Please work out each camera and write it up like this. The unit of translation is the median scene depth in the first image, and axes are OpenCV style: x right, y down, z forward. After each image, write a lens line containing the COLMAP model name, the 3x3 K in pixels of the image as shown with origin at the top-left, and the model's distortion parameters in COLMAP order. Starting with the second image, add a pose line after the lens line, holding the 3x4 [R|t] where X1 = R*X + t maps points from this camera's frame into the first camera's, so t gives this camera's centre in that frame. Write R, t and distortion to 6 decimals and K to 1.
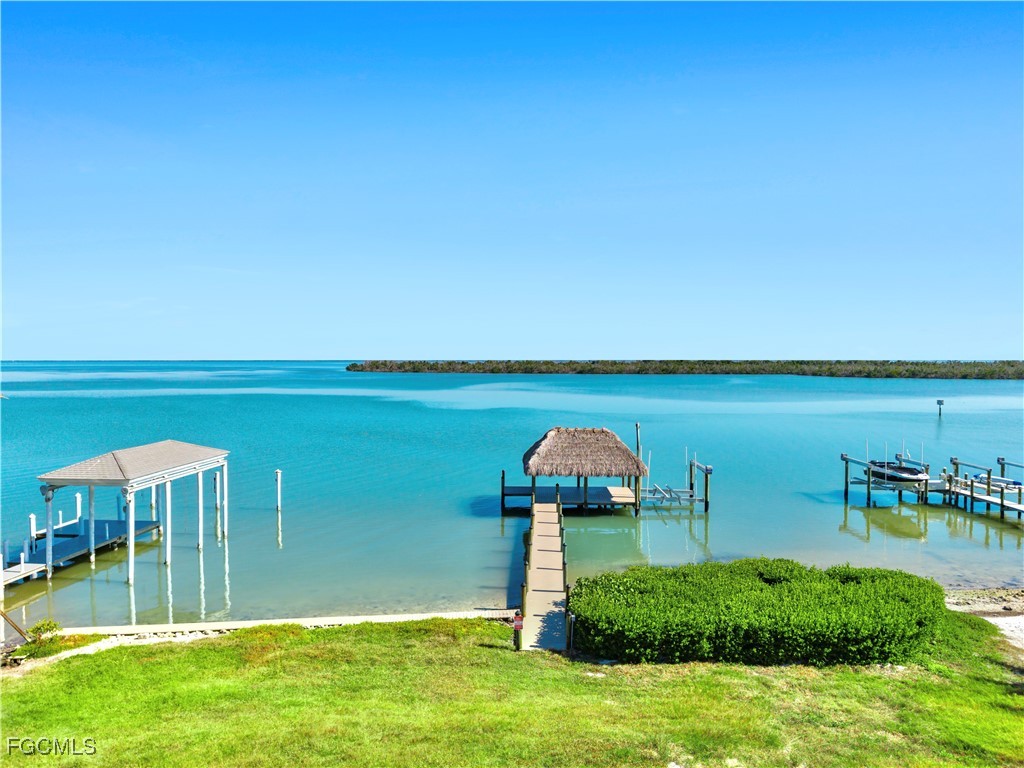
lens RADIAL K [[795.3, 0, 512.0], [0, 795.3, 384.0], [0, 0, 1]] dist [-0.026217, 0.011009]
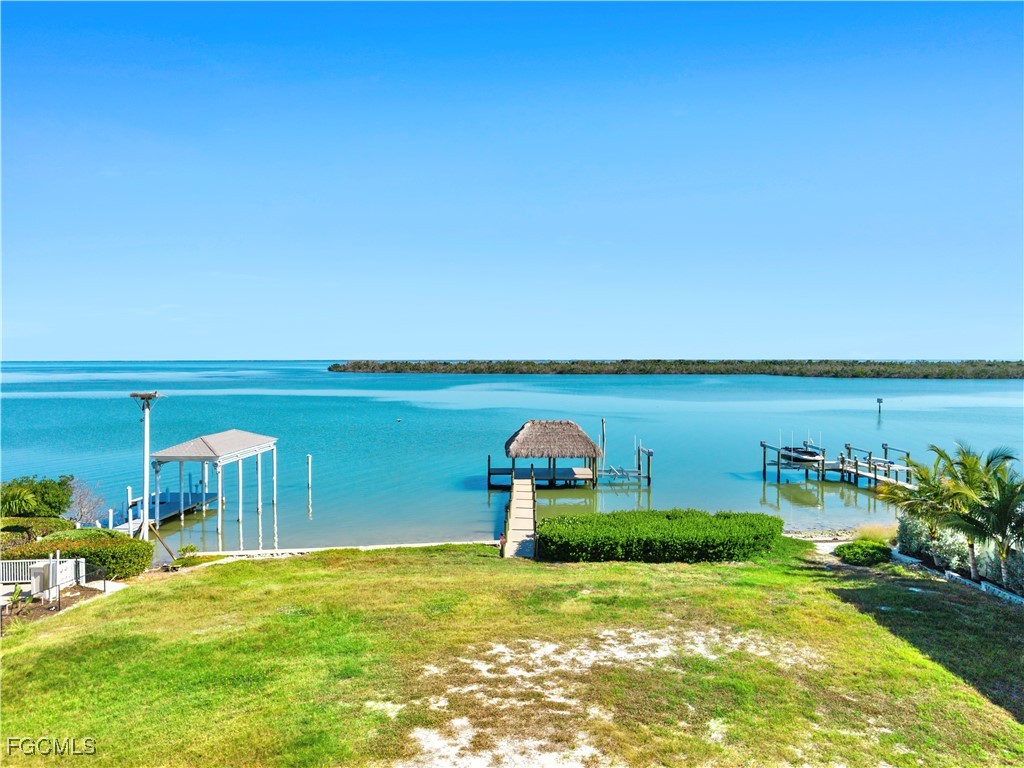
lens RADIAL K [[795.3, 0, 512.0], [0, 795.3, 384.0], [0, 0, 1]] dist [-0.026217, 0.011009]
pose [[0.999719, -0.001607, 0.023631, -0.004798], [0.001602, 0.999999, 0.000222, -0.003058], [-0.023631, -0.000184, 0.999721, -0.266532]]
